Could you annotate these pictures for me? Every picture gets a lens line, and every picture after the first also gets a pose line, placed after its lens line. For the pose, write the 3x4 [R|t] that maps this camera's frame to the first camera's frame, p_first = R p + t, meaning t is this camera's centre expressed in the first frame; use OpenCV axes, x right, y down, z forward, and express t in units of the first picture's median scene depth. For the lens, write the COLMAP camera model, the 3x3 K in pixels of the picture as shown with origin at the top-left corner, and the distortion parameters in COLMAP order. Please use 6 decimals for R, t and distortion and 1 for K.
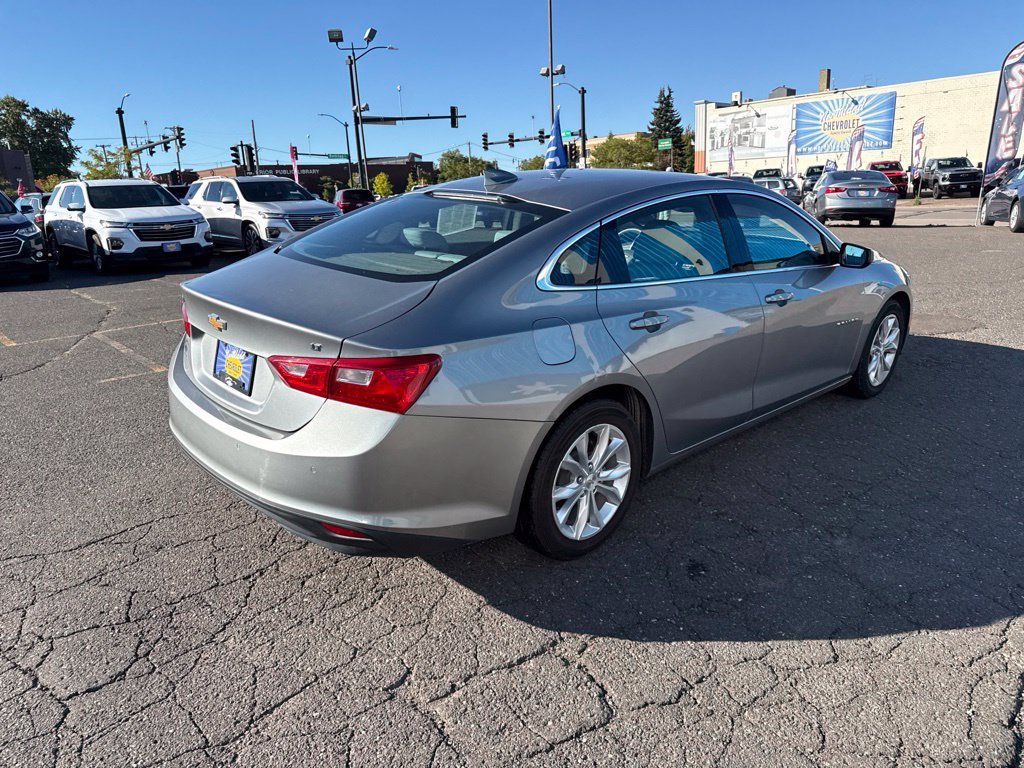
lens RADIAL K [[719.9, 0, 521.6], [0, 719.9, 380.0], [0, 0, 1]] dist [0.032739, -0.036931]
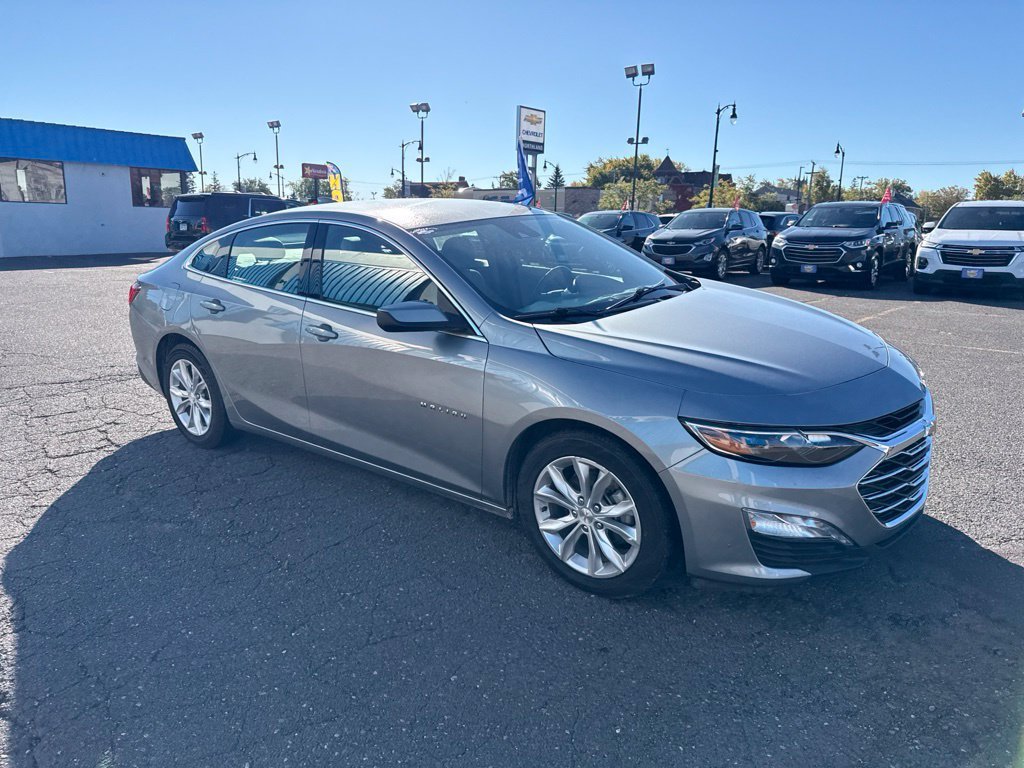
lens RADIAL K [[713.8, 0, 512.0], [0, 713.8, 384.0], [0, 0, 1]] dist [0.080549, -0.106828]
pose [[0.139052, 0.259351, -0.955720, 0.129345], [-0.275183, 0.937206, 0.214289, -0.031567], [0.951283, 0.233200, 0.201690, 0.103244]]
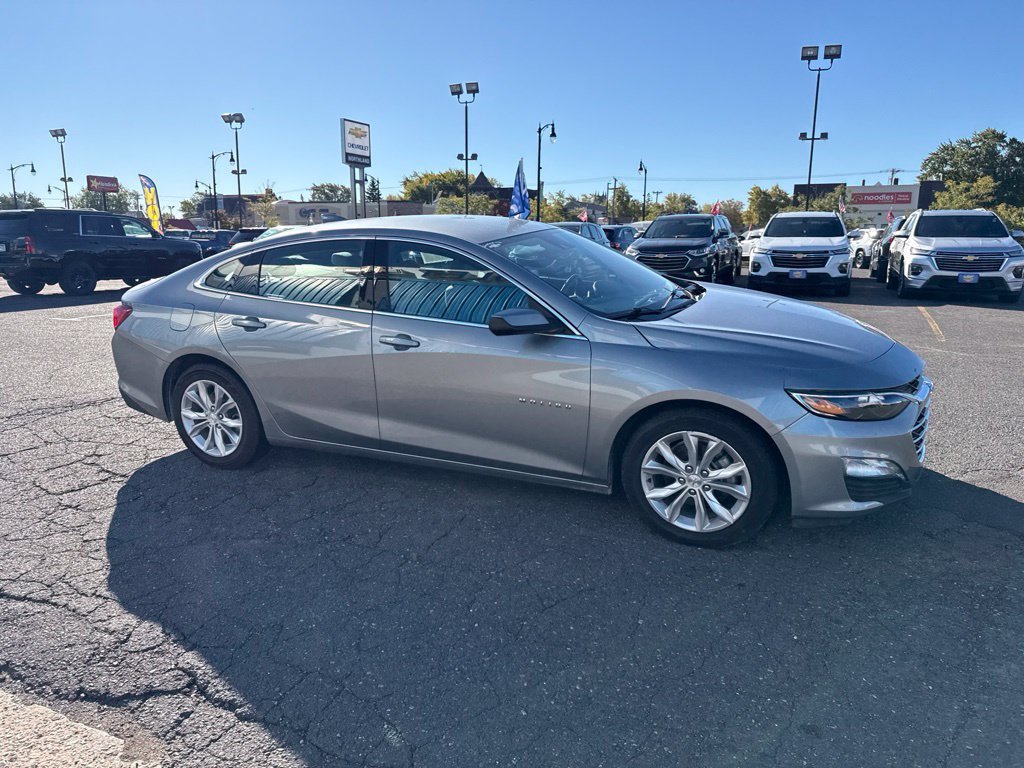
lens RADIAL K [[717.6, 0, 512.0], [0, 717.6, 384.0], [0, 0, 1]] dist [0.060354, -0.076595]
pose [[0.380388, 0.224887, -0.897068, 0.131008], [-0.253434, 0.958201, 0.132748, -0.022520], [0.889425, 0.176851, 0.421482, 0.069977]]
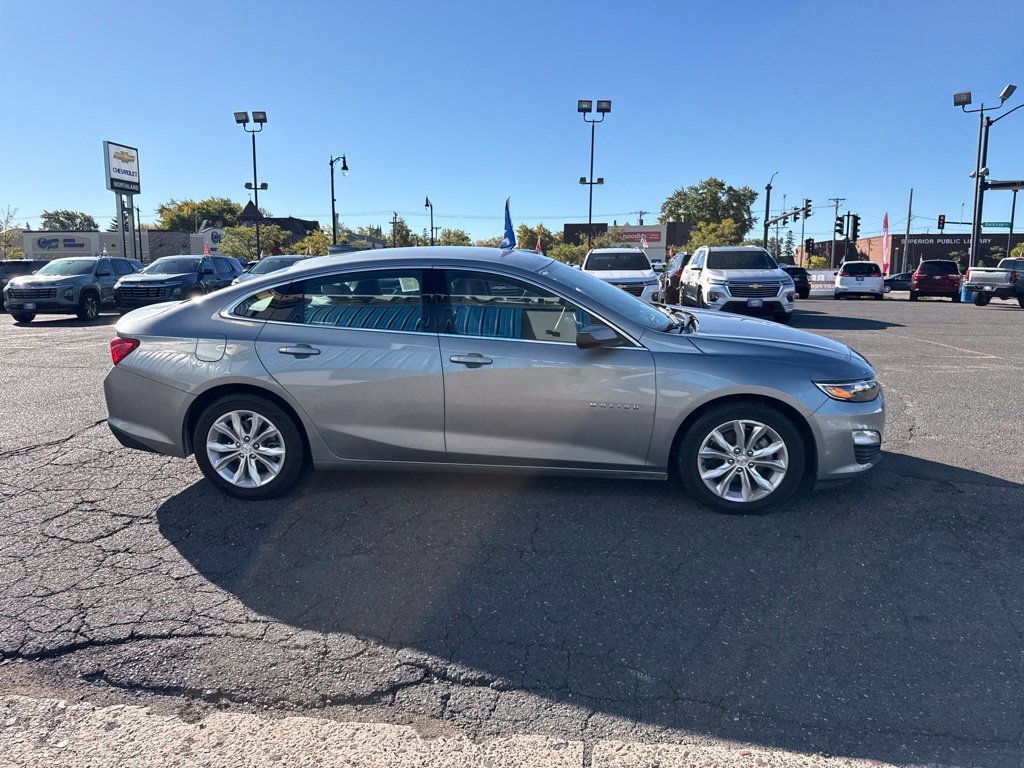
lens RADIAL K [[717.4, 0, 513.3], [0, 717.4, 377.5], [0, 0, 1]] dist [0.082229, -0.123483]
pose [[0.642581, 0.152453, -0.750898, 0.121221], [-0.221076, 0.975217, 0.008810, -0.010816], [0.733631, 0.160345, 0.660360, 0.029851]]
